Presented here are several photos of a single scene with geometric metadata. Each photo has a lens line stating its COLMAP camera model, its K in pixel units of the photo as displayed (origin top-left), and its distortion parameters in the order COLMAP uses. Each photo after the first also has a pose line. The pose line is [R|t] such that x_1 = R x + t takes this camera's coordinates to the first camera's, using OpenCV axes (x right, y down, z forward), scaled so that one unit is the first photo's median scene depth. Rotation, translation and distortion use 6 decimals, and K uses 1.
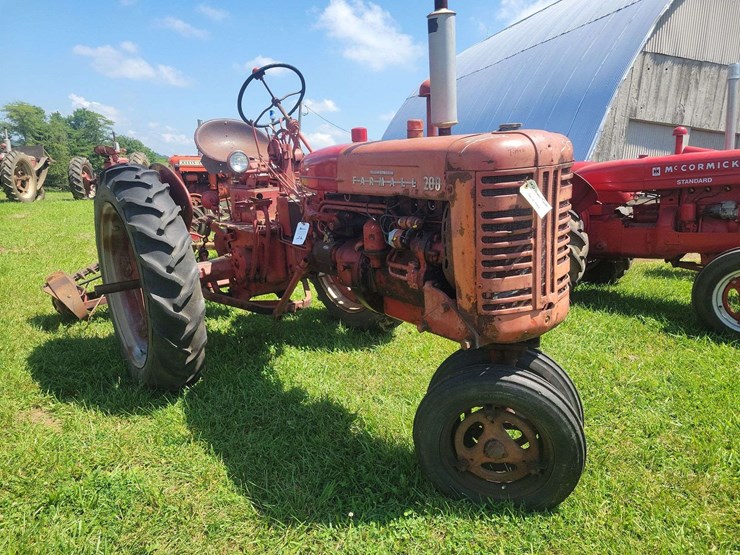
lens RADIAL K [[557.9, 0, 374.6], [0, 557.9, 283.4], [0, 0, 1]] dist [0.041835, -0.008758]
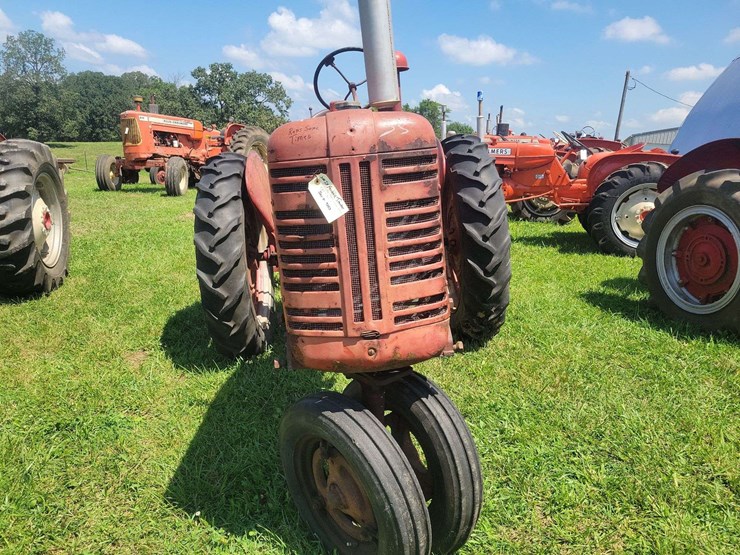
lens RADIAL K [[558.9, 0, 370.0], [0, 558.9, 277.5], [0, 0, 1]] dist [0.049498, -0.033285]
pose [[0.839446, 0.110105, -0.532173, 0.426036], [-0.099636, 0.993843, 0.048459, -0.046013], [0.534232, 0.012344, 0.845248, 0.201165]]
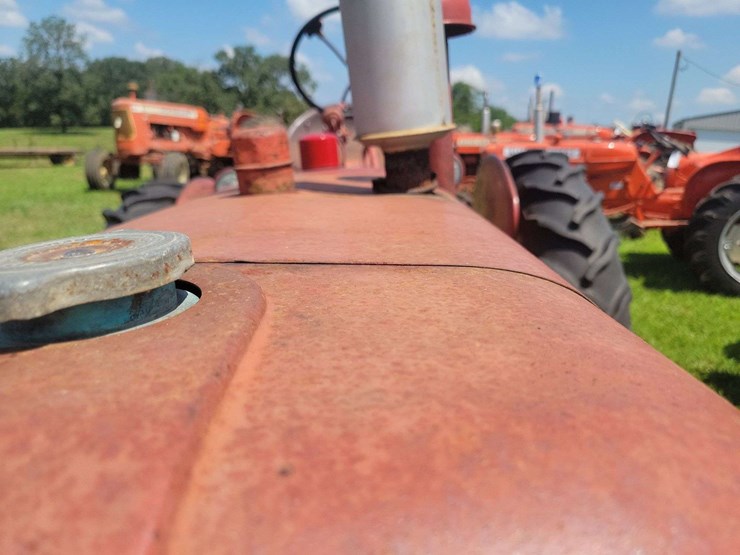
lens RADIAL K [[576.7, 0, 380.8], [0, 576.7, 268.6], [0, 0, 1]] dist [0.007368, -0.004644]
pose [[0.821939, 0.115679, -0.557704, 0.200872], [-0.100372, 0.993253, 0.058093, -0.172161], [0.560661, 0.008229, 0.828004, 0.558334]]
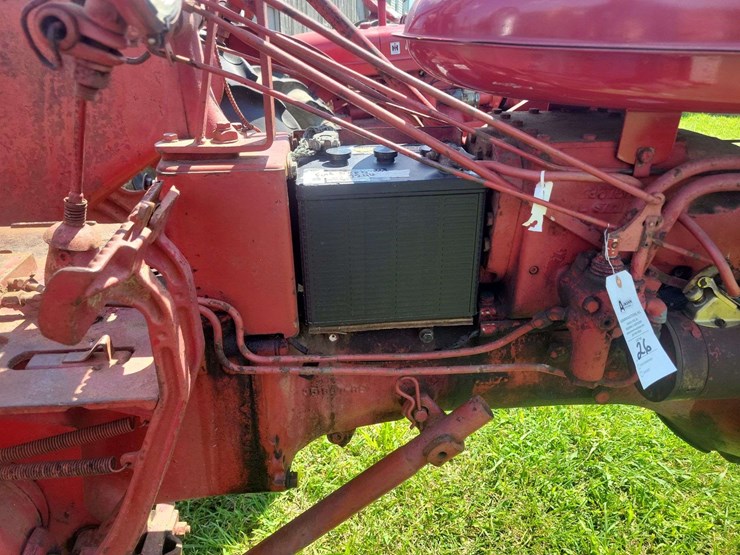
lens RADIAL K [[558.9, 0, 370.0], [0, 558.9, 277.5], [0, 0, 1]] dist [0.049498, -0.033285]
pose [[0.520106, -0.320859, 0.791542, -0.307698], [0.175611, 0.947127, 0.268536, -0.160754], [-0.835853, -0.000663, 0.548952, 0.839941]]
